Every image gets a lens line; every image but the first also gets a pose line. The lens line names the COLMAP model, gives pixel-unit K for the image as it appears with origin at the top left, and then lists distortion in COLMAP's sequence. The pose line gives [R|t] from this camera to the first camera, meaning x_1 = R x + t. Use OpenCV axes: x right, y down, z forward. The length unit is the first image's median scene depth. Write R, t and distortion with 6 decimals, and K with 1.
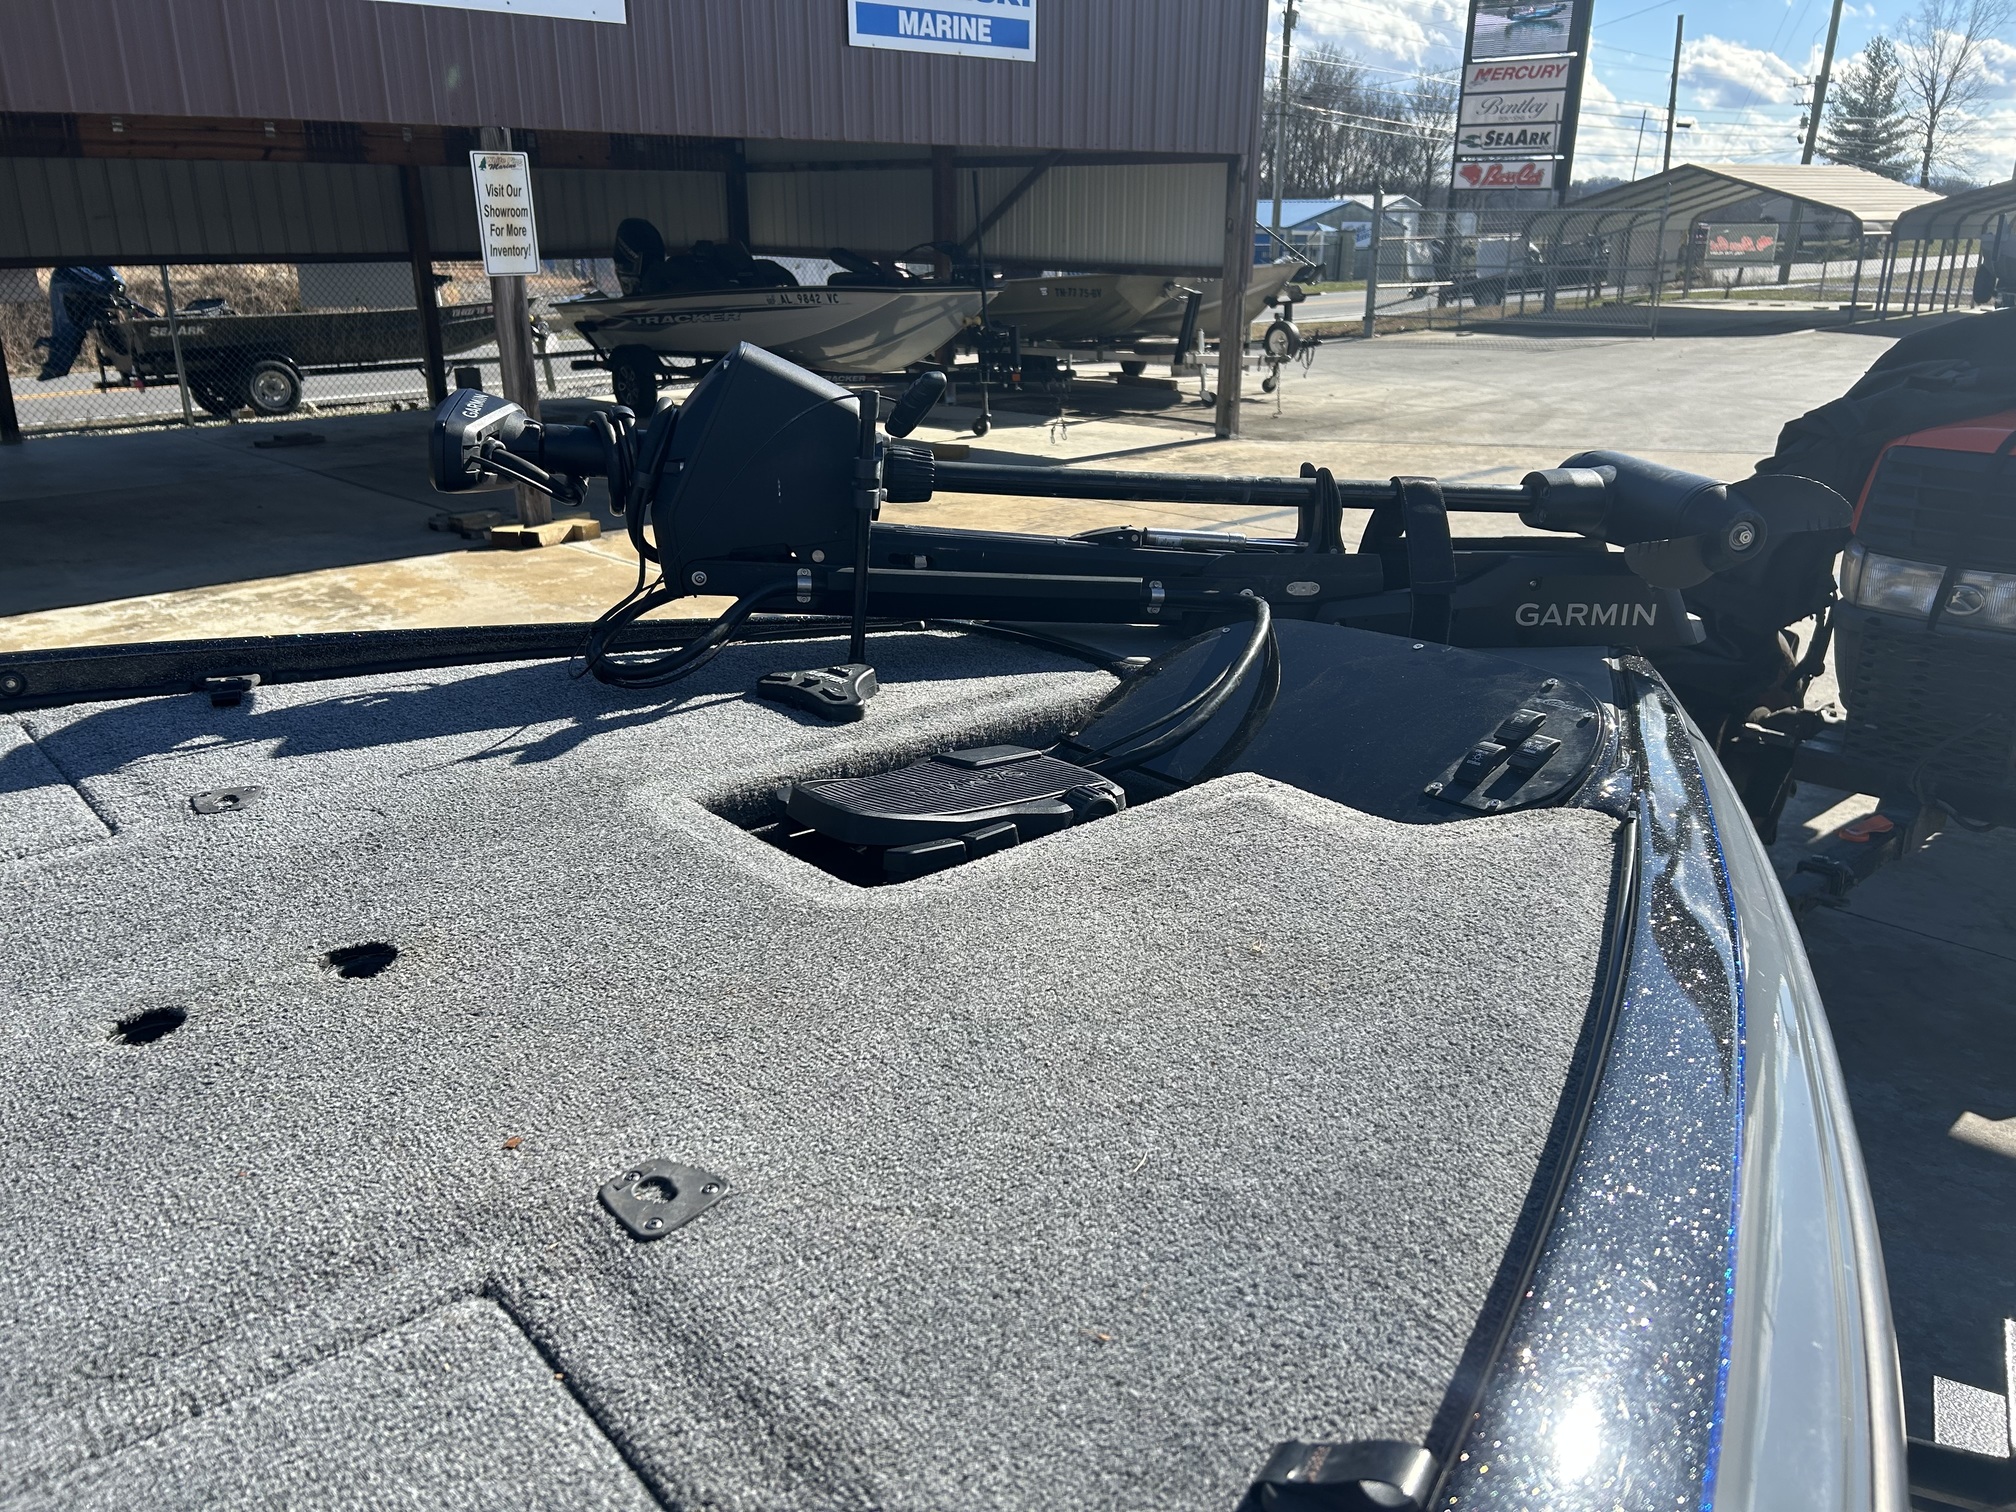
lens RADIAL K [[1501.8, 0, 1023.2], [0, 1501.8, 766.8], [0, 0, 1]] dist [0.041865, -0.036723]
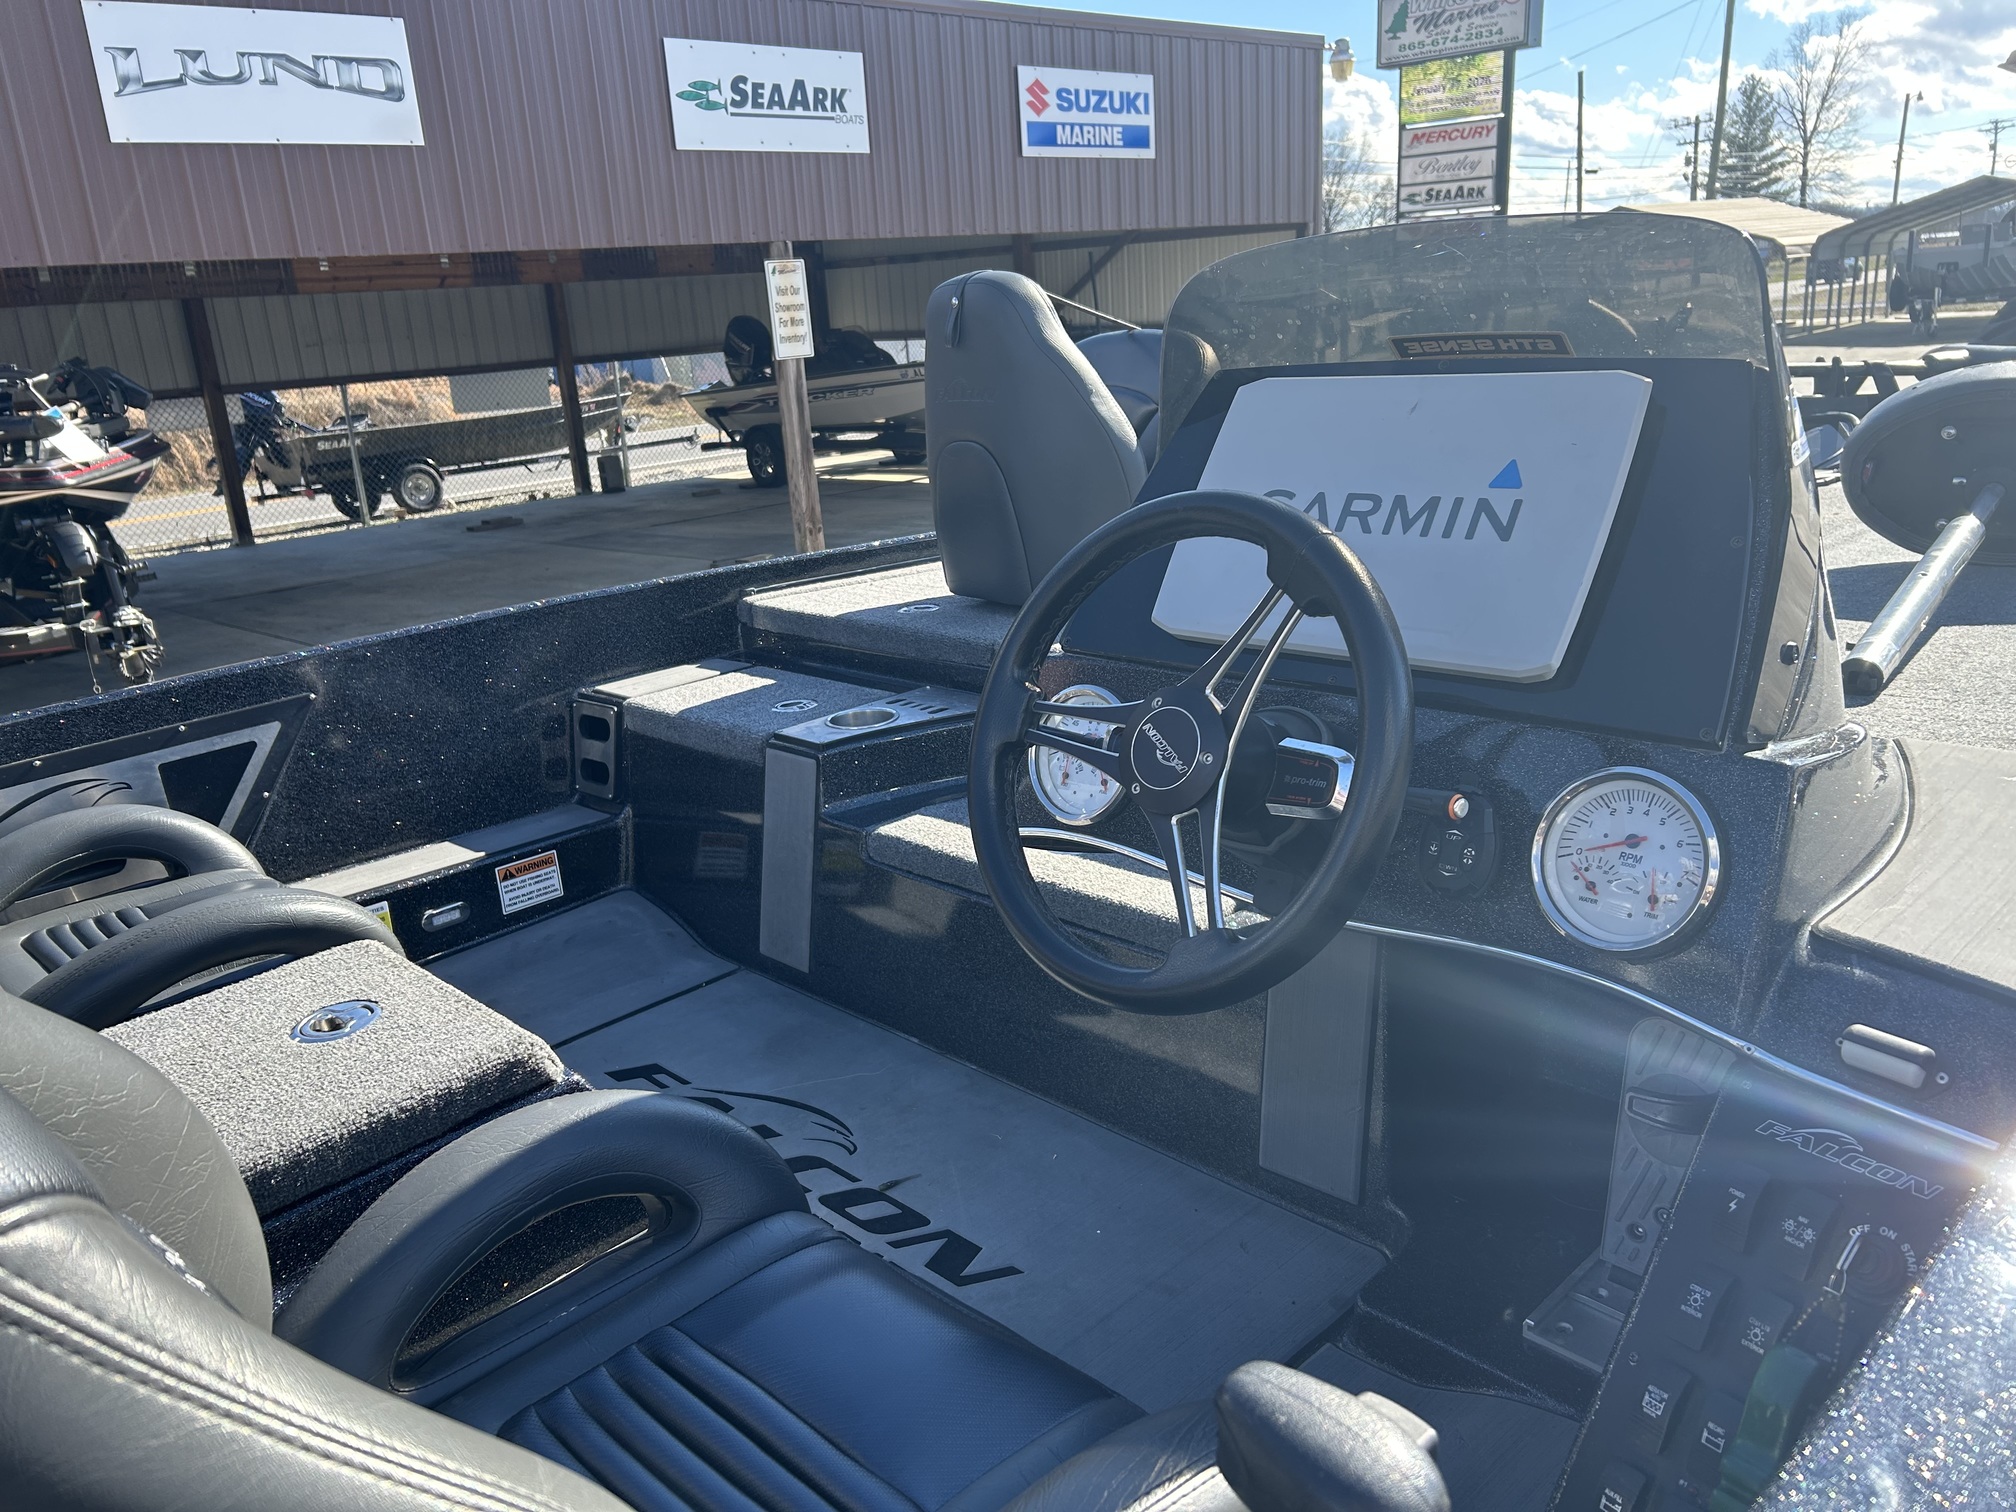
lens RADIAL K [[1501.8, 0, 997.4], [0, 1501.8, 772.3], [0, 0, 1]] dist [0.041865, -0.036723]
pose [[0.996882, -0.075847, 0.021766, -0.116383], [0.076761, 0.996041, -0.044836, 0.043374], [-0.018279, 0.046367, 0.998757, -0.117202]]
